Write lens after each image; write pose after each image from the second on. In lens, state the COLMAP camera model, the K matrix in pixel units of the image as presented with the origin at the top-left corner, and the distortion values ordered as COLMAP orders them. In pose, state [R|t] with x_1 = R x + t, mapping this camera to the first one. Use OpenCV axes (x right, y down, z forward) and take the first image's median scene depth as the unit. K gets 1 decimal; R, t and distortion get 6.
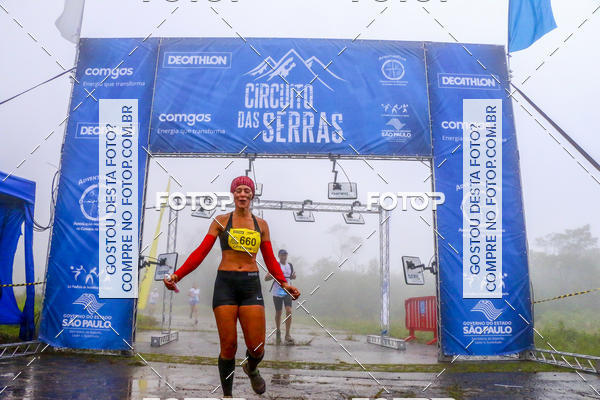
lens RADIAL K [[504.0, 0, 297.9], [0, 504.0, 194.5], [0, 0, 1]] dist [-0.171758, 0.138541]
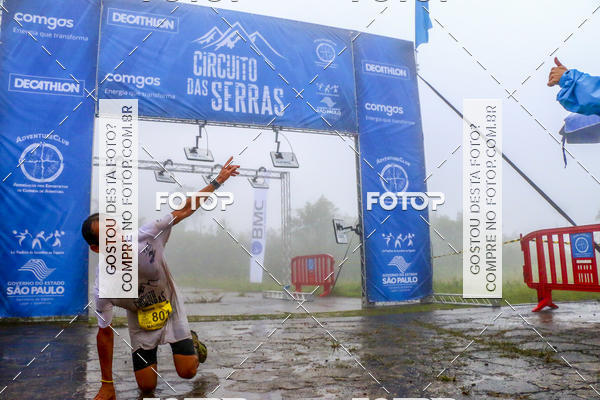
lens RADIAL K [[504.2, 0, 300.4], [0, 504.2, 196.0], [0, 0, 1]] dist [-0.177023, 0.149729]
pose [[0.931386, 0.016406, 0.363663, -0.270774], [-0.046285, 0.996213, 0.073599, -0.010989], [-0.361078, -0.085381, 0.928619, -0.044306]]
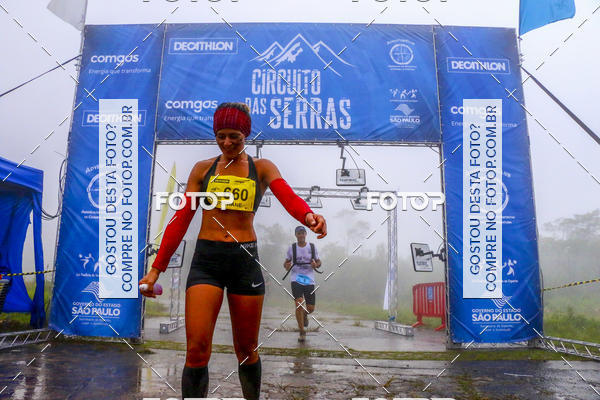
lens RADIAL K [[504.2, 0, 295.2], [0, 504.2, 195.8], [0, 0, 1]] dist [-0.177023, 0.149729]
pose [[0.999822, -0.003910, -0.018457, -0.002515], [0.004538, 0.999408, 0.034110, -0.005428], [0.018312, -0.034187, 0.999248, 0.006092]]
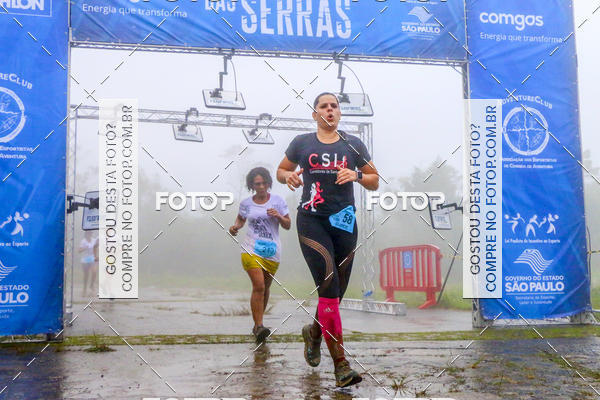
lens RADIAL K [[730.0, 0, 301.5], [0, 730.0, 192.1], [0, 0, 1]] dist [0.040732, 0.000000]
pose [[0.977172, -0.005522, 0.212379, -0.206512], [-0.021118, 0.992186, 0.122964, -0.010165], [-0.211399, -0.124642, 0.969420, -0.043469]]
